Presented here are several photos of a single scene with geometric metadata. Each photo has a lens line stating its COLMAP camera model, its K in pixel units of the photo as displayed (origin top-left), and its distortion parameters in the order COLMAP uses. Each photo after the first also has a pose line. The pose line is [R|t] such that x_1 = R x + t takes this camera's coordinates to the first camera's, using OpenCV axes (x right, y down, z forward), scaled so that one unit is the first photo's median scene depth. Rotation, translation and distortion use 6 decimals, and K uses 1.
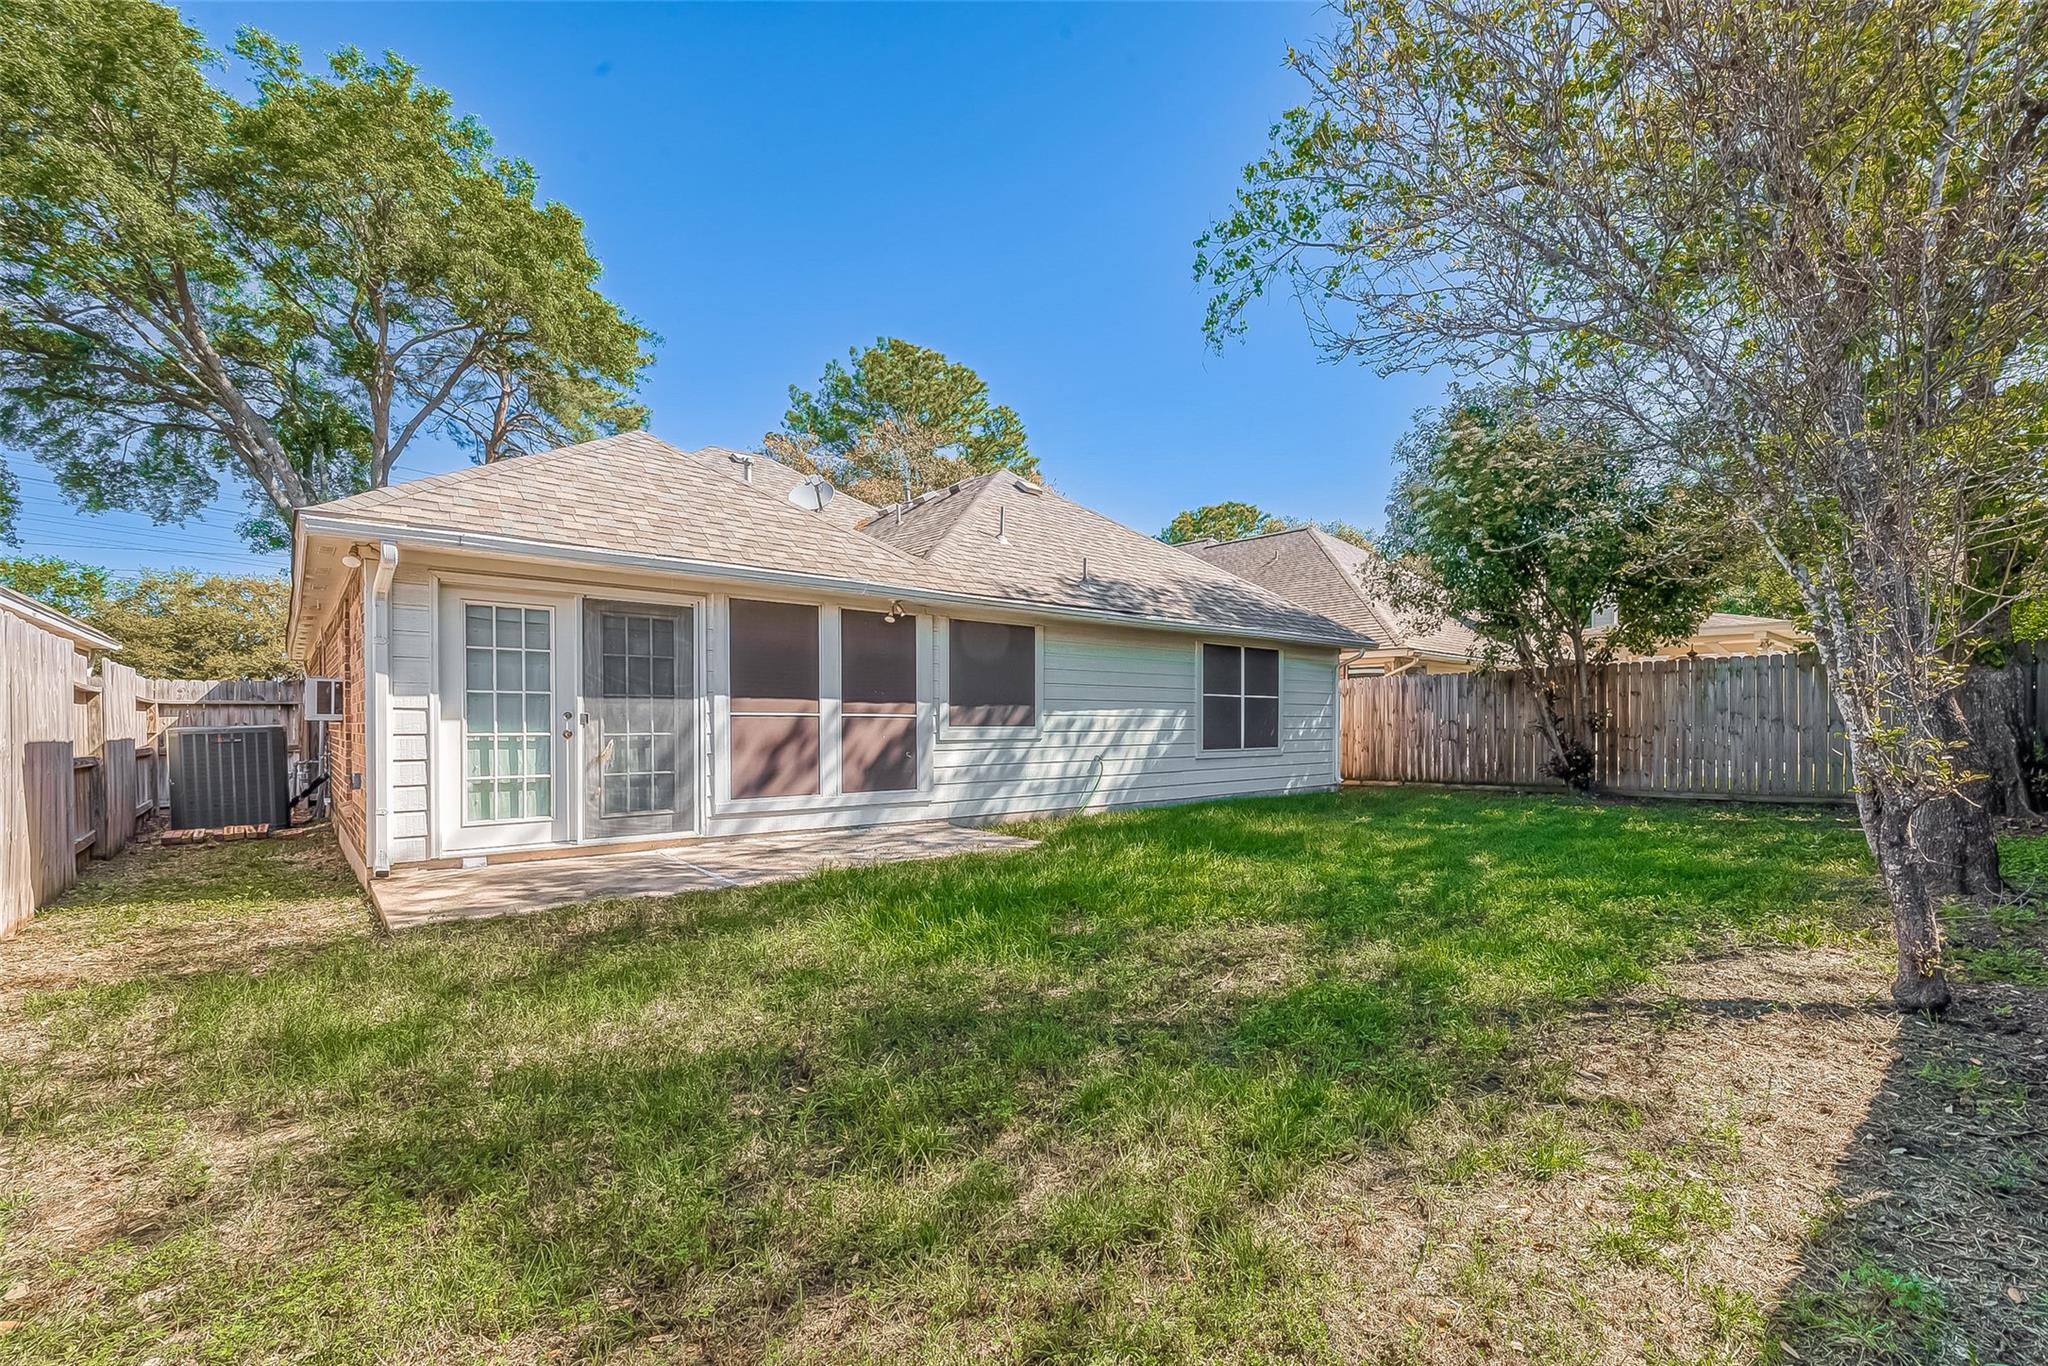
lens RADIAL K [[819.4, 0, 1011.5], [0, 819.4, 731.9], [0, 0, 1]] dist [-0.002477, -0.000037]
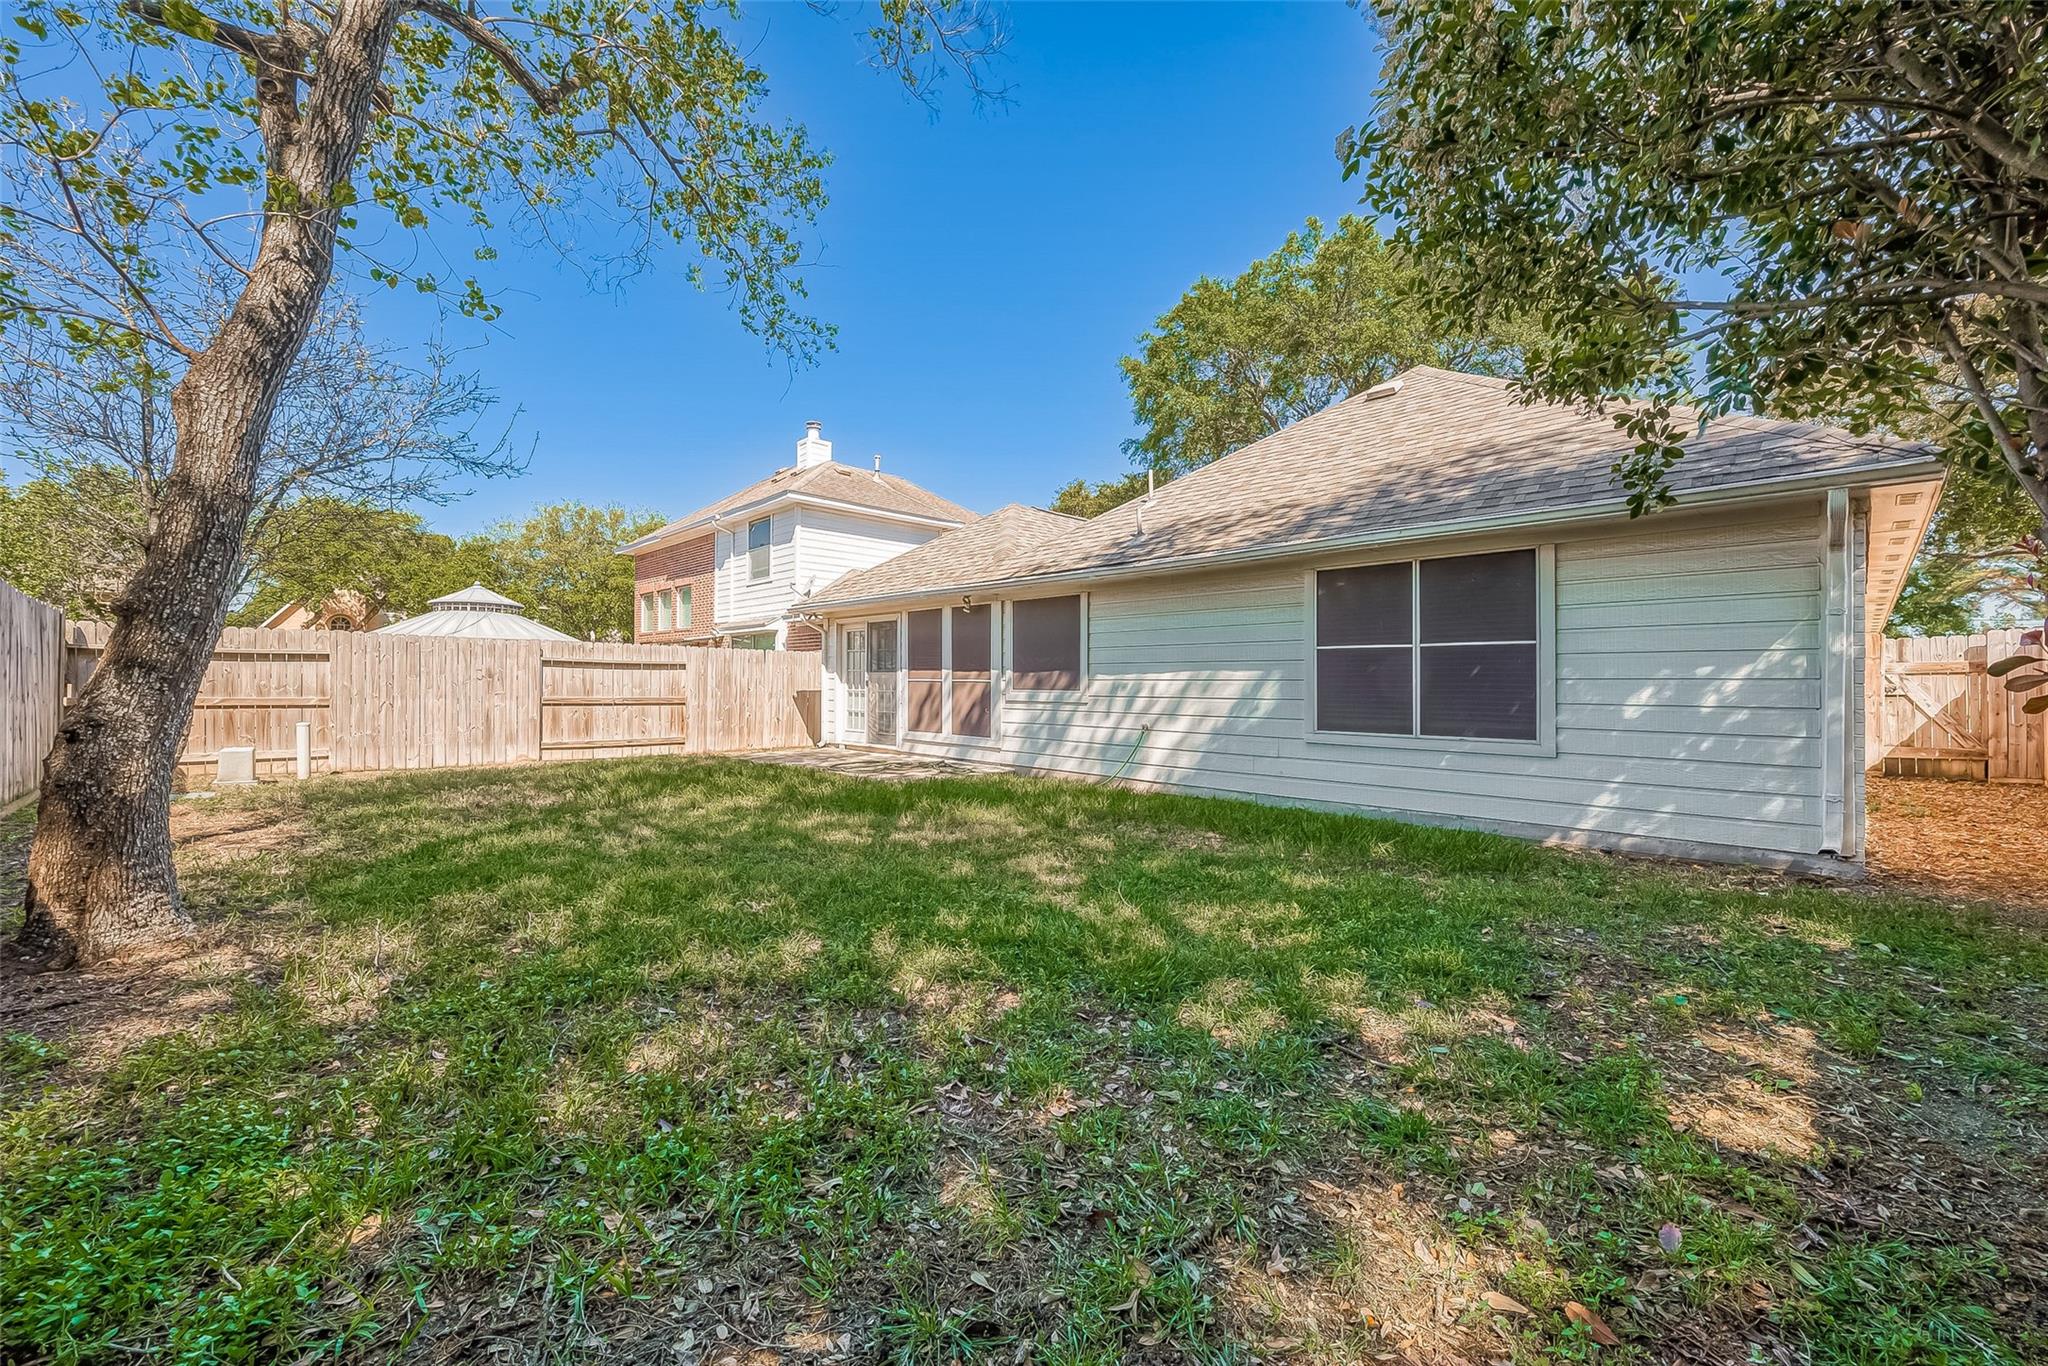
lens RADIAL K [[819.4, 0, 1017.7], [0, 819.4, 684.4], [0, 0, 1]] dist [-0.002477, -0.000037]
pose [[0.094052, 0.006670, -0.995545, 1.087612], [-0.012546, 0.999906, 0.005514, -0.019982], [0.995488, 0.011971, 0.094127, 0.857637]]
